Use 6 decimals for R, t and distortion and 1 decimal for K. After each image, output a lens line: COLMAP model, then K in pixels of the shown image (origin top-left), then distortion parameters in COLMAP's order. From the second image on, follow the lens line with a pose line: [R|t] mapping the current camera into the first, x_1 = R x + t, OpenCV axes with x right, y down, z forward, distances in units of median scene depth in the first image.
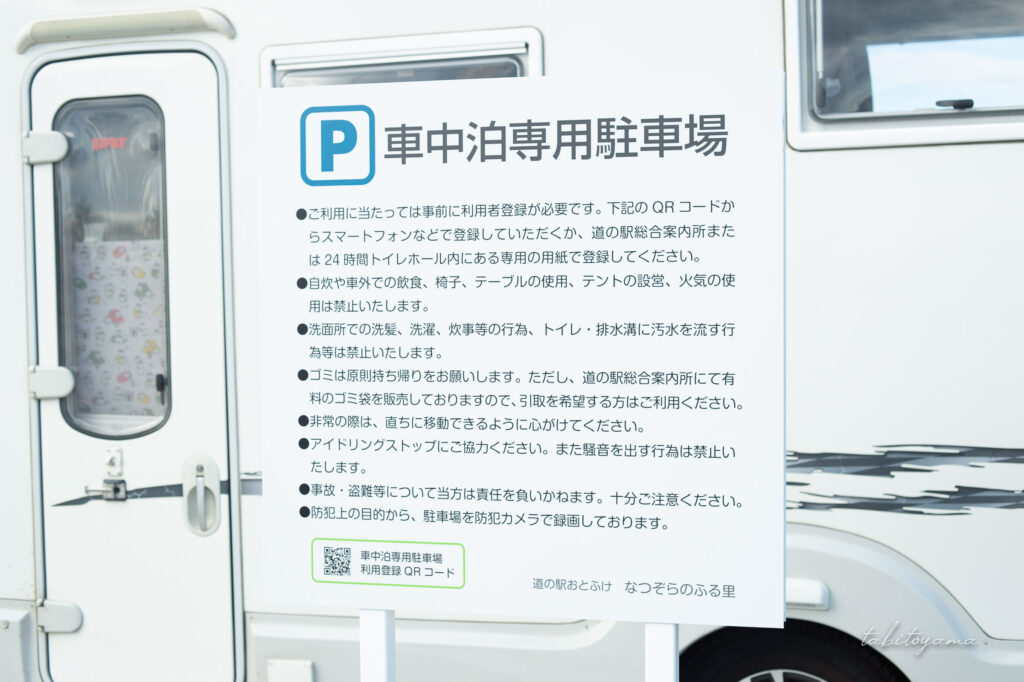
lens RADIAL K [[1533.7, 0, 512.0], [0, 1533.7, 341.0], [0, 0, 1]] dist [-0.031561, -0.094042]
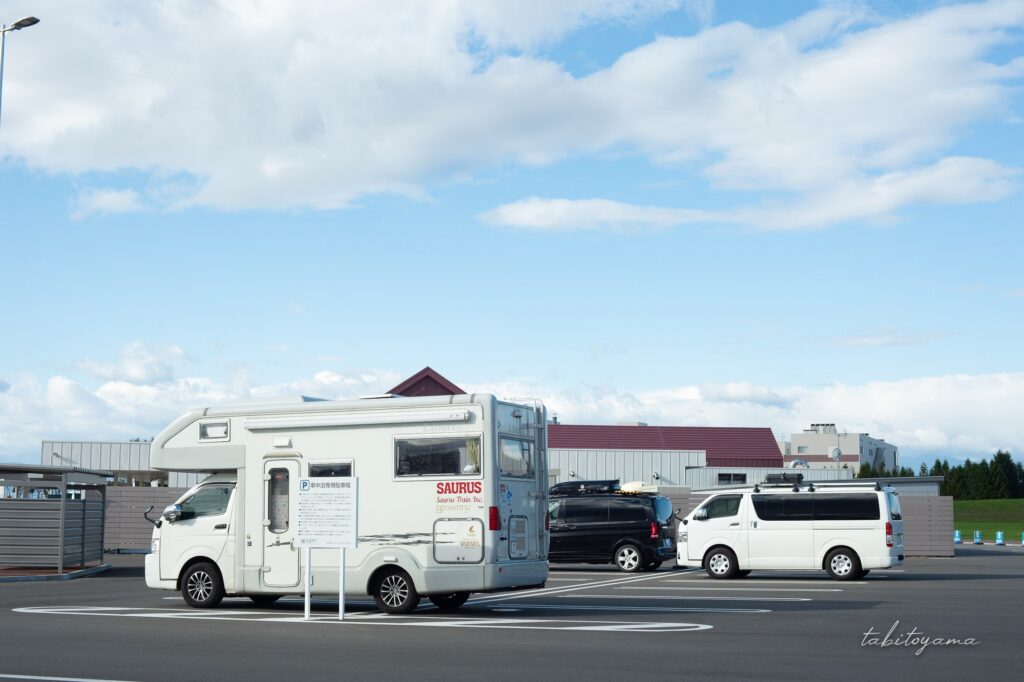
lens RADIAL K [[1533.7, 0, 512.0], [0, 1533.7, 341.0], [0, 0, 1]] dist [-0.031561, -0.094042]
pose [[0.990936, -0.003864, -0.134279, 1.253483], [-0.015819, 0.989275, -0.145206, 0.163535], [0.133400, 0.146014, 0.980247, -4.171239]]
